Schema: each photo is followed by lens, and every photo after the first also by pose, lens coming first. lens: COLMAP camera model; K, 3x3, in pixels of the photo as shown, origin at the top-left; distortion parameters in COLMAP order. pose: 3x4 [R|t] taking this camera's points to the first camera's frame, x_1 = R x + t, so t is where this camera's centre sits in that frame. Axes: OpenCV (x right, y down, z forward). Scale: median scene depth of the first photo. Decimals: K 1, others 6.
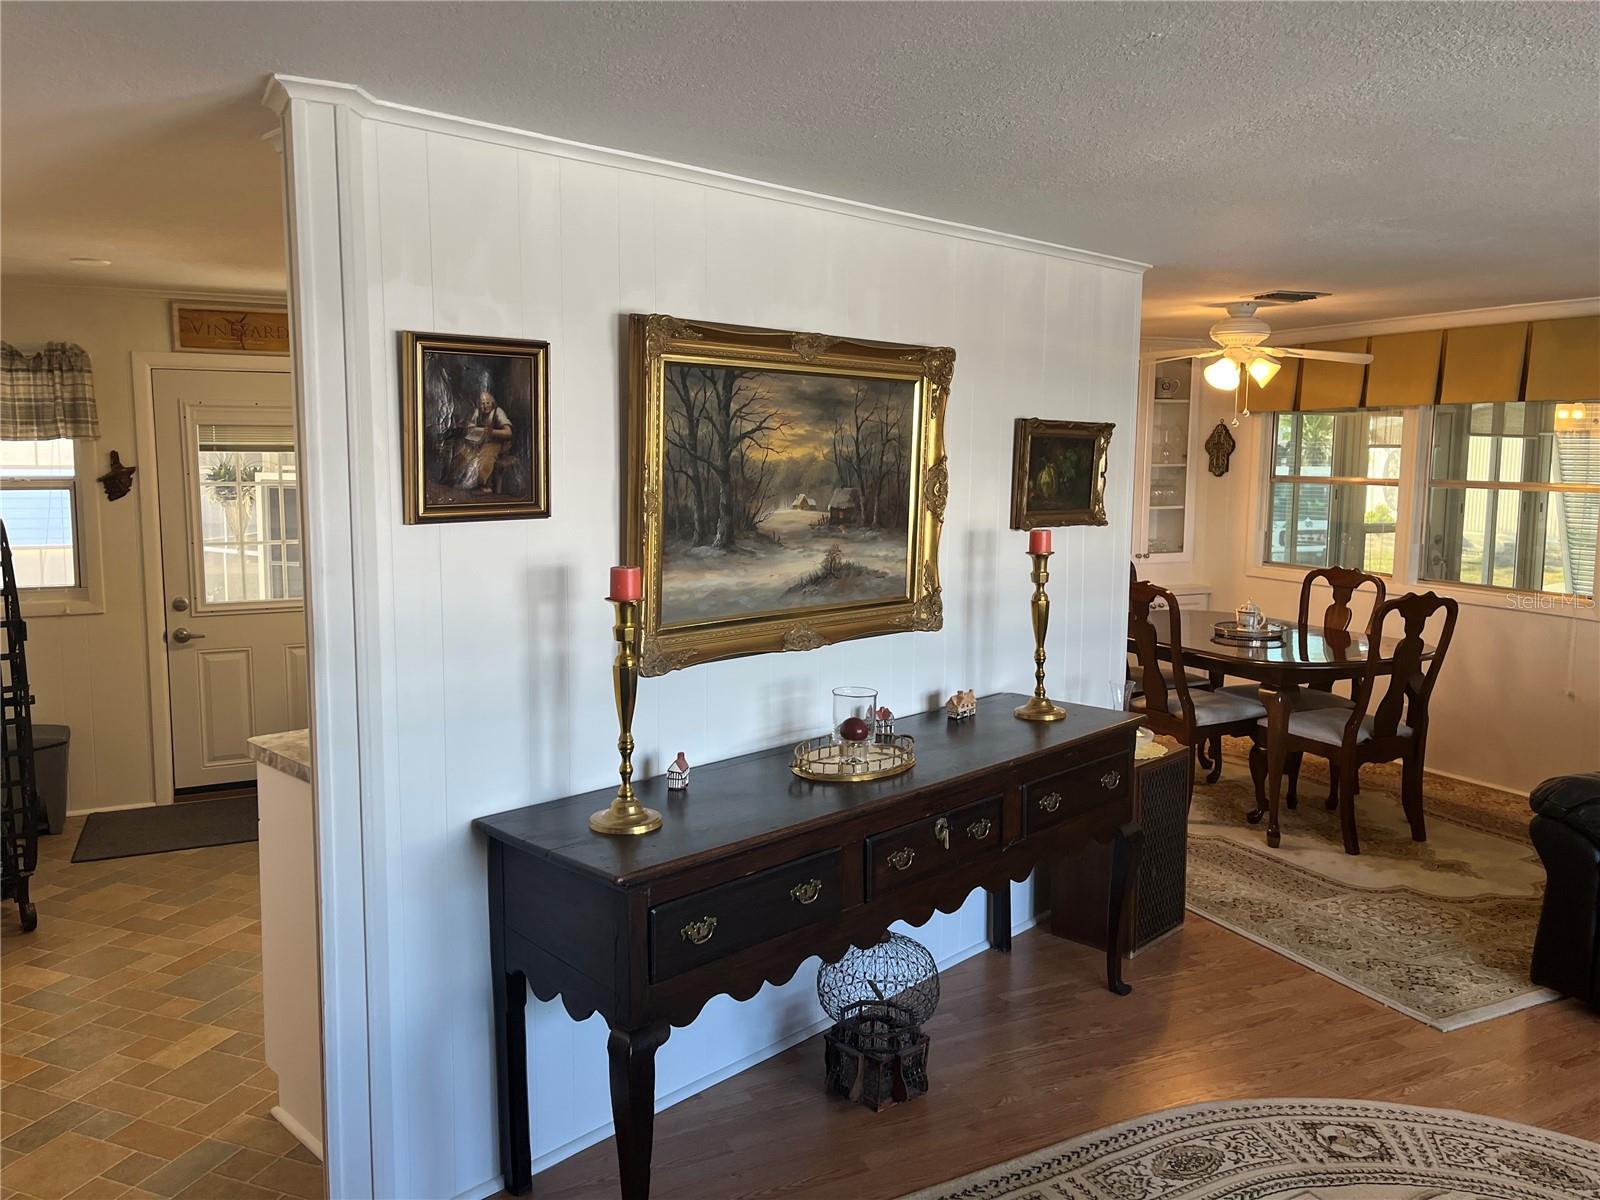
lens RADIAL K [[1216.7, 0, 793.2], [0, 1216.7, 595.2], [0, 0, 1]] dist [0.062529, -0.094163]
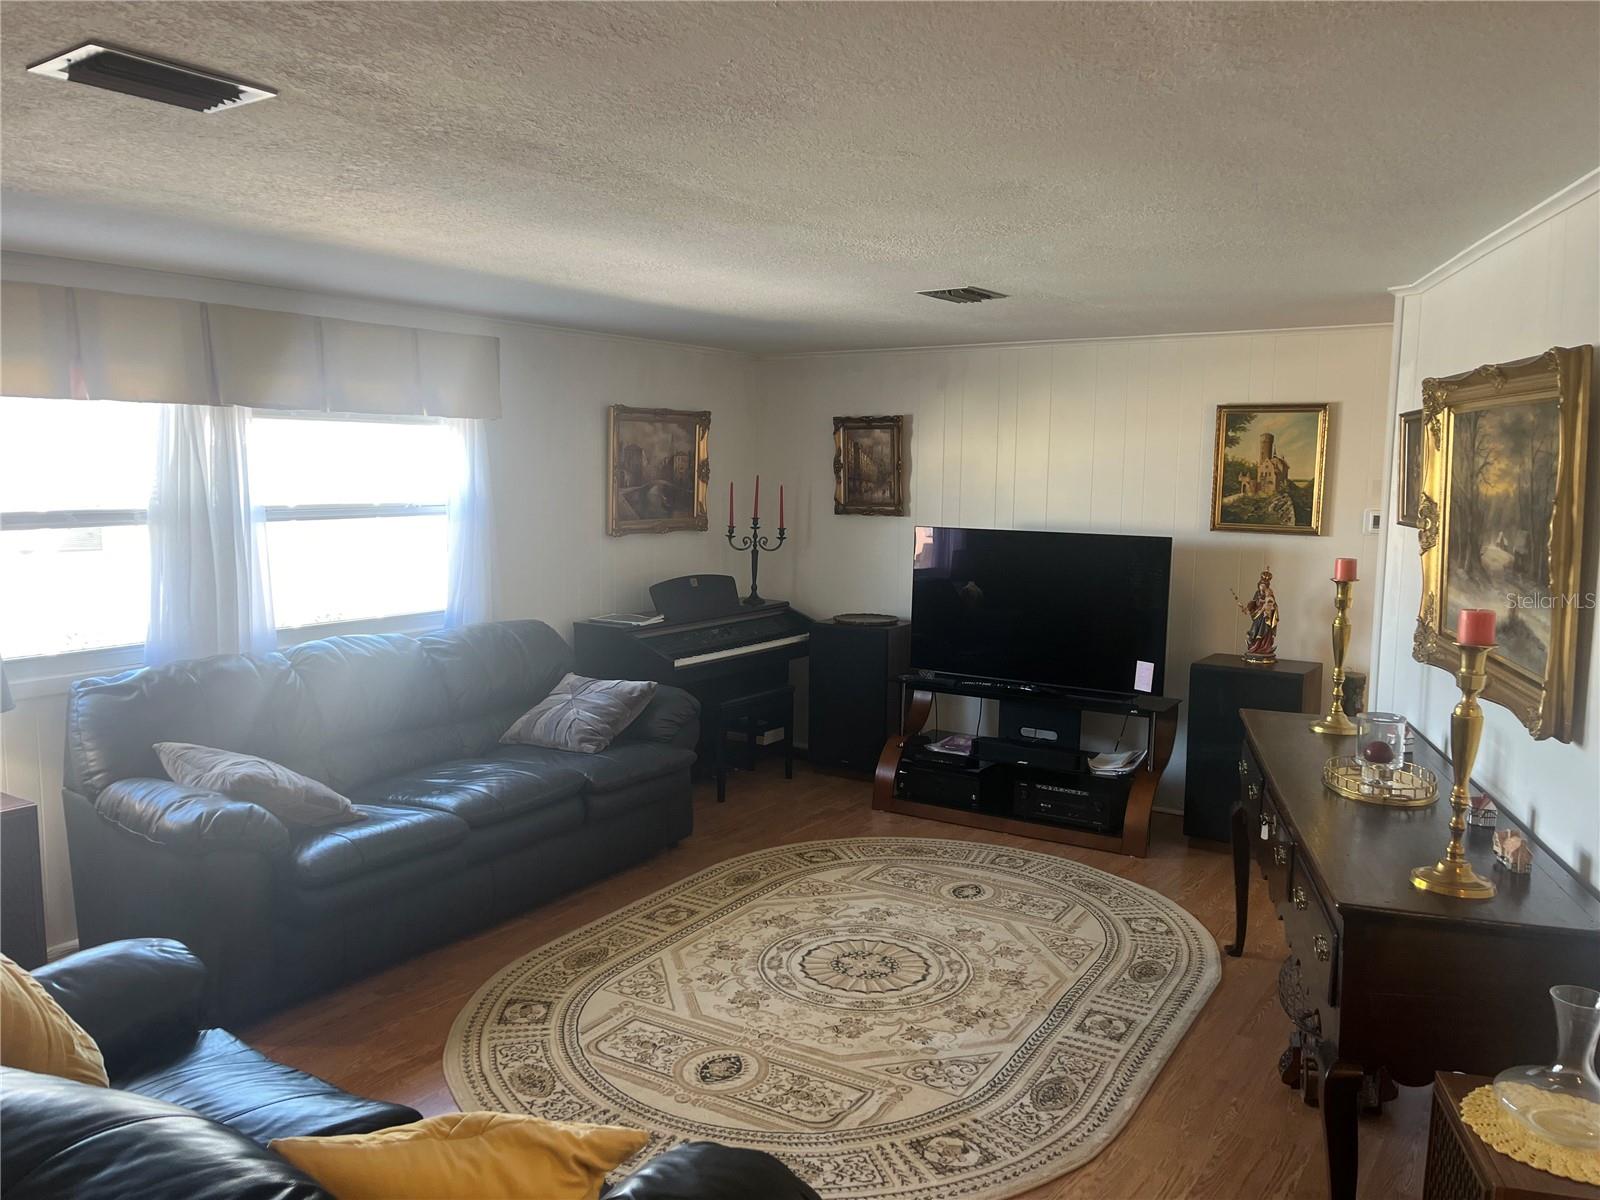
lens RADIAL K [[1216.7, 0, 802.2], [0, 1216.7, 594.6], [0, 0, 1]] dist [0.062529, -0.094163]
pose [[-0.860579, 0.038927, -0.507827, 1.065822], [-0.080600, 0.974102, 0.211257, -0.214087], [0.502899, 0.222734, -0.835154, 1.698213]]
